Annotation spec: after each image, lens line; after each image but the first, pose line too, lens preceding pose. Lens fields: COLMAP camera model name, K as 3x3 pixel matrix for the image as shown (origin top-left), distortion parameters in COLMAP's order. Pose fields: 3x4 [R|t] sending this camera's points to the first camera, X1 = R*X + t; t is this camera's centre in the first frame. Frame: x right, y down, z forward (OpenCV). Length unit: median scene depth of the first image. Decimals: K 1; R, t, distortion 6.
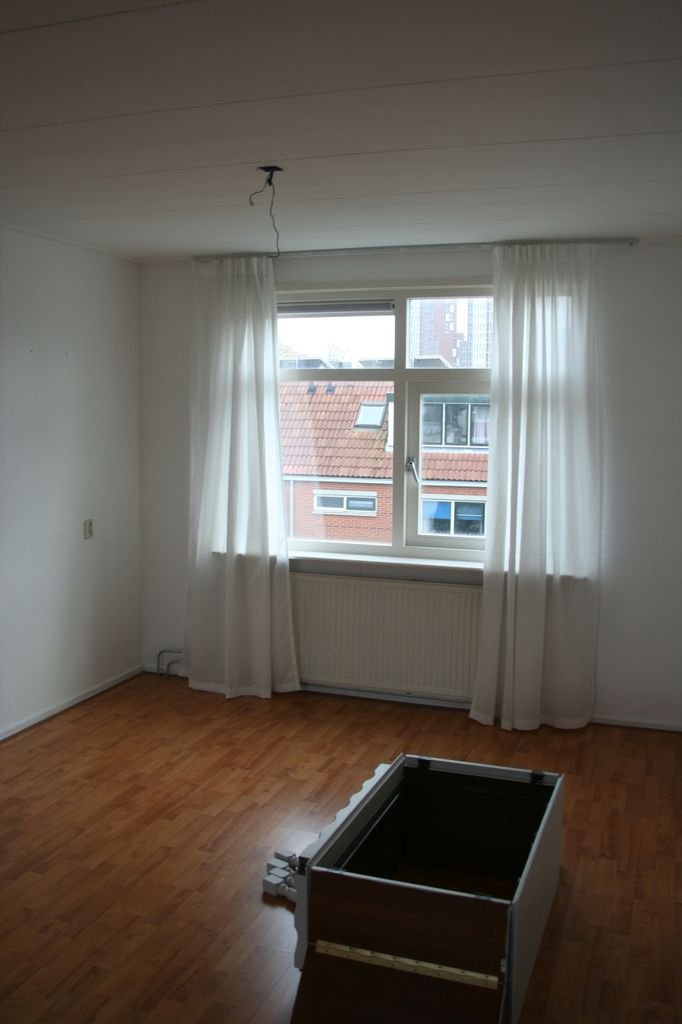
lens RADIAL K [[933.7, 0, 342.3], [0, 933.7, 507.3], [0, 0, 1]] dist [-0.081559, 0.000000]
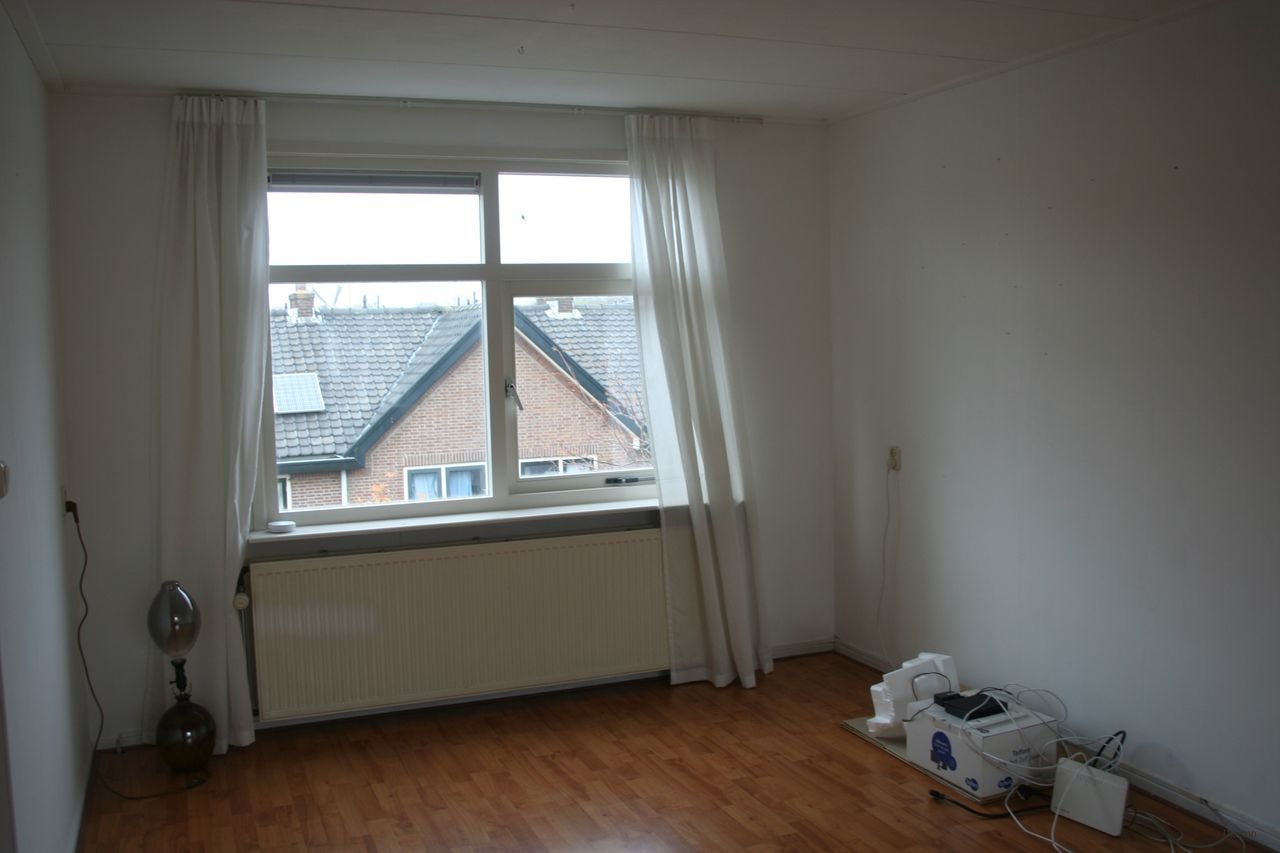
lens RADIAL K [[1167.1, 0, 644.9], [0, 1167.1, 430.6], [0, 0, 1]] dist [-0.081559, 0.000000]
pose [[0.731520, -0.096687, 0.674930, -0.509610], [0.105419, 0.994030, 0.028142, -0.027621], [-0.673621, 0.050564, 0.737345, 0.224948]]
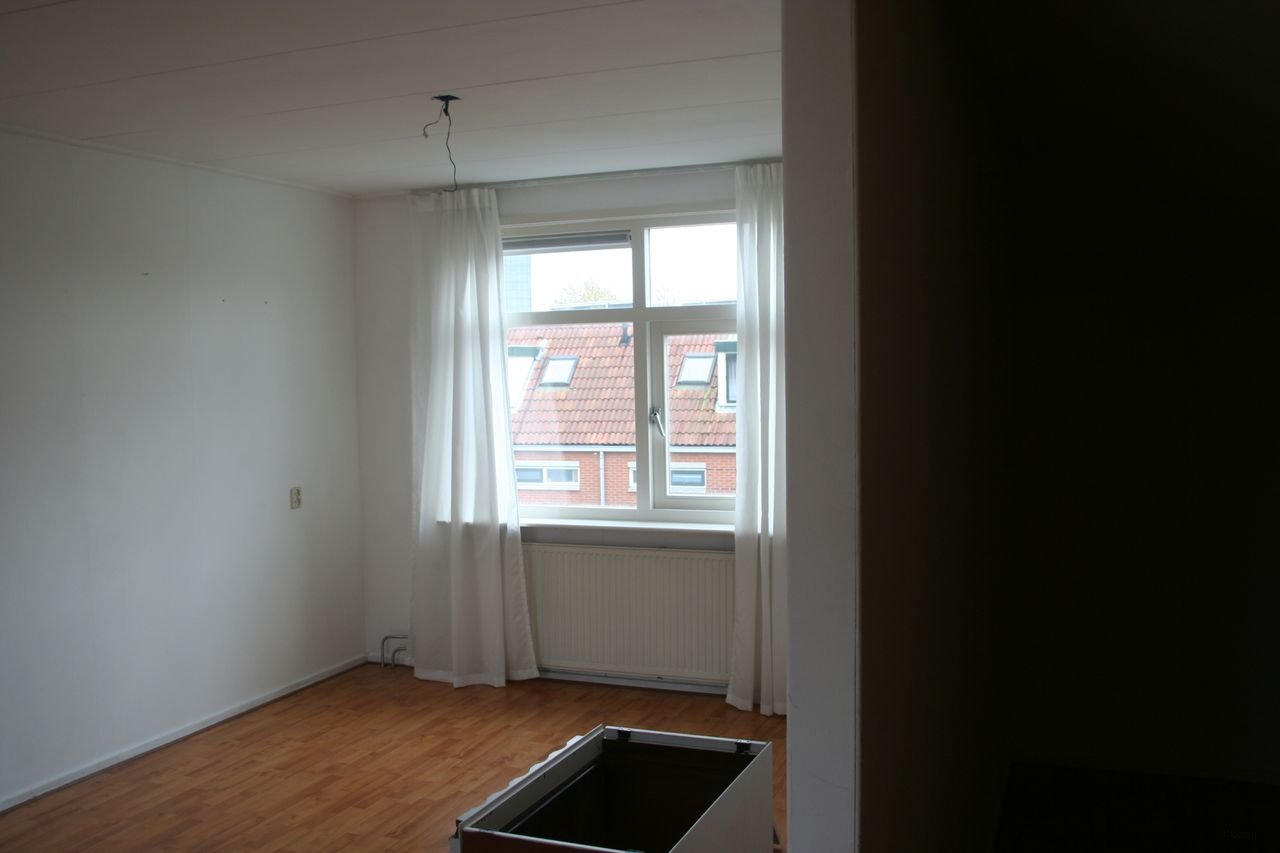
lens RADIAL K [[1167.1, 0, 641.9], [0, 1167.1, 433.4], [0, 0, 1]] dist [-0.081559, 0.000000]
pose [[0.998902, -0.026890, -0.038363, 0.104775], [0.025071, 0.998574, -0.047131, 0.023050], [0.039575, 0.046117, 0.998152, -0.100191]]
